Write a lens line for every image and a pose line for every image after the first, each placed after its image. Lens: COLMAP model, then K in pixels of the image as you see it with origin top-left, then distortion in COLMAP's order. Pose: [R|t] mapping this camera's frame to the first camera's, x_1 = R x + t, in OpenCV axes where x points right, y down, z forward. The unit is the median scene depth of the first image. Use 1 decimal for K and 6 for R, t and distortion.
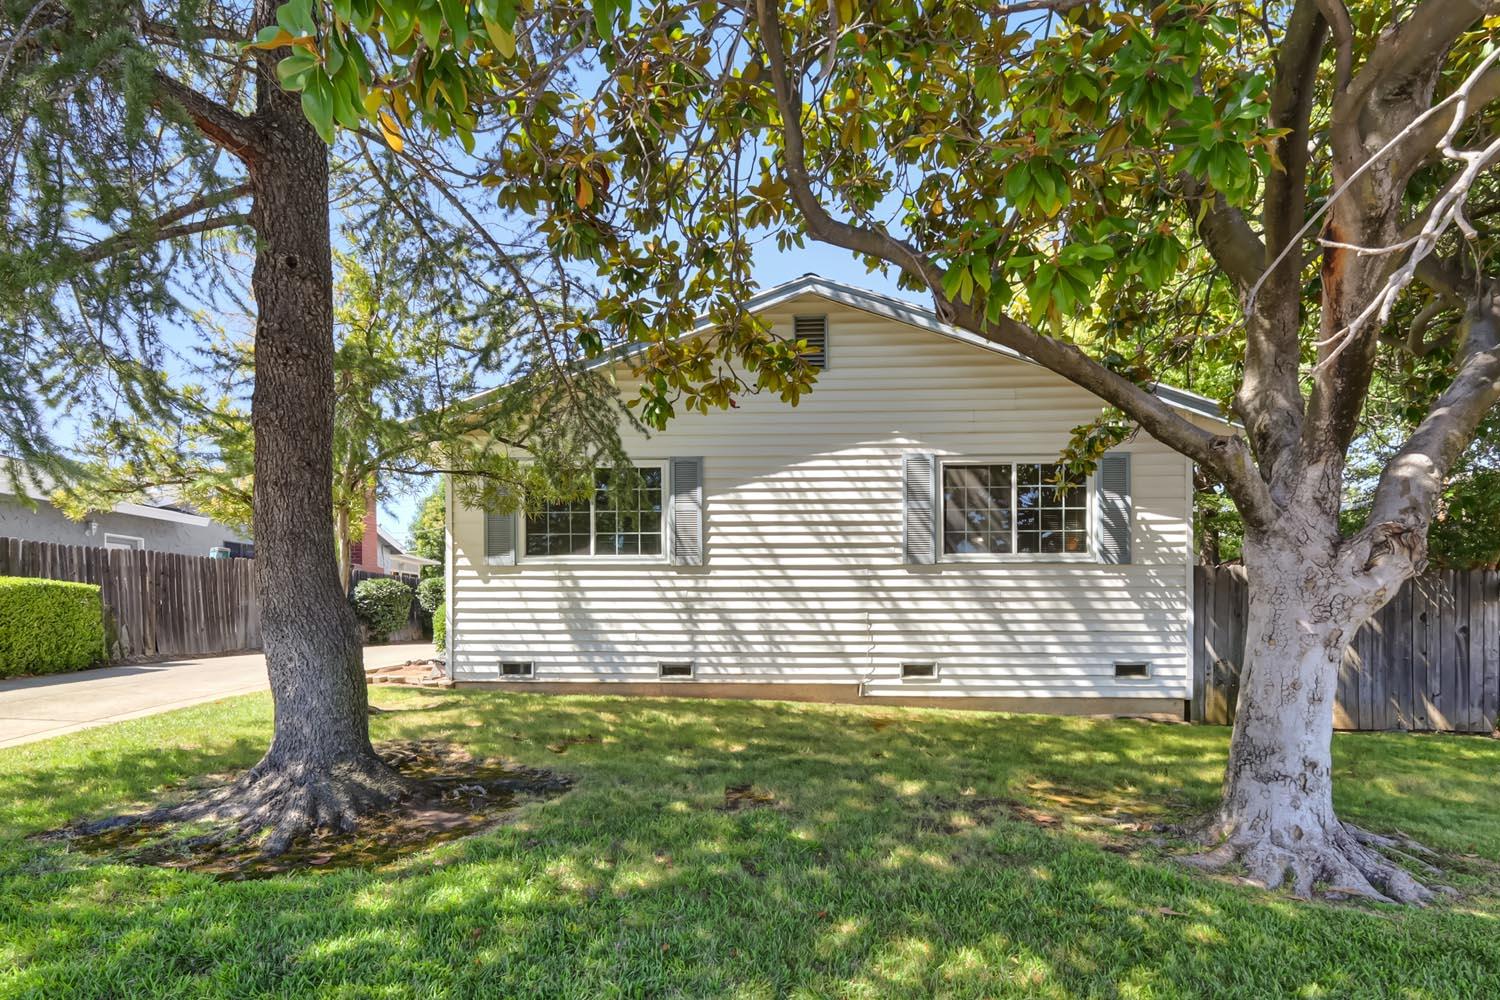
lens RADIAL K [[726.4, 0, 747.7], [0, 726.4, 507.9], [0, 0, 1]] dist [-0.008563, -0.000348]
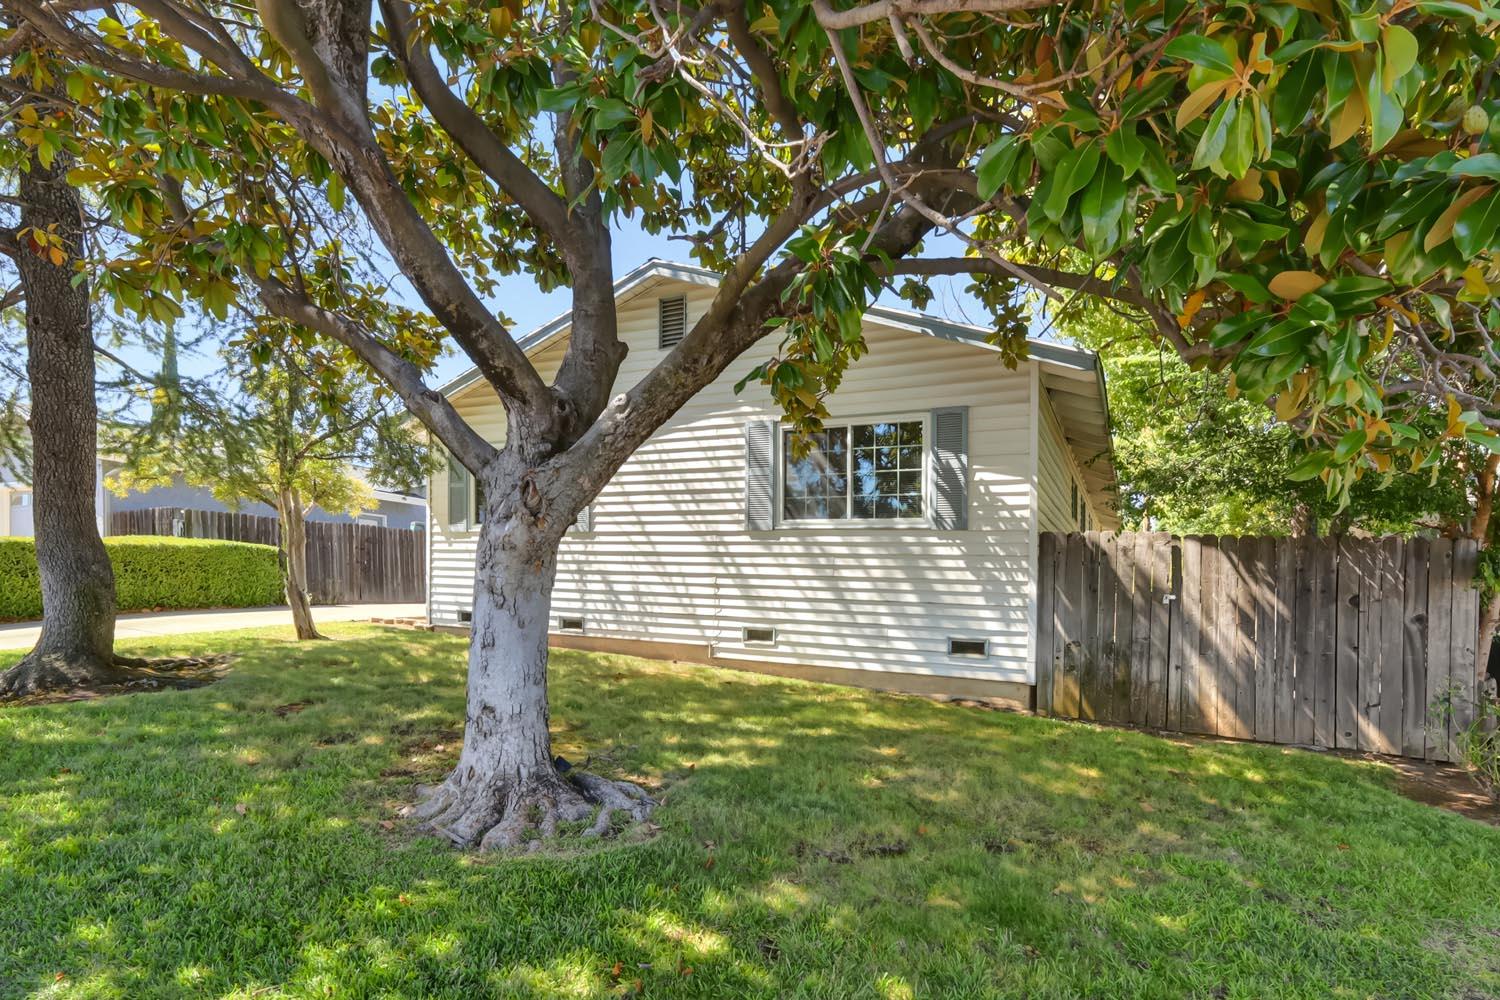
lens RADIAL K [[726.4, 0, 793.6], [0, 726.4, 494.6], [0, 0, 1]] dist [-0.008563, -0.000348]
pose [[0.928135, -0.018281, -0.371796, 0.655547], [0.019638, 0.999807, -0.000136, 0.028774], [0.371727, -0.007175, 0.928315, 0.080918]]
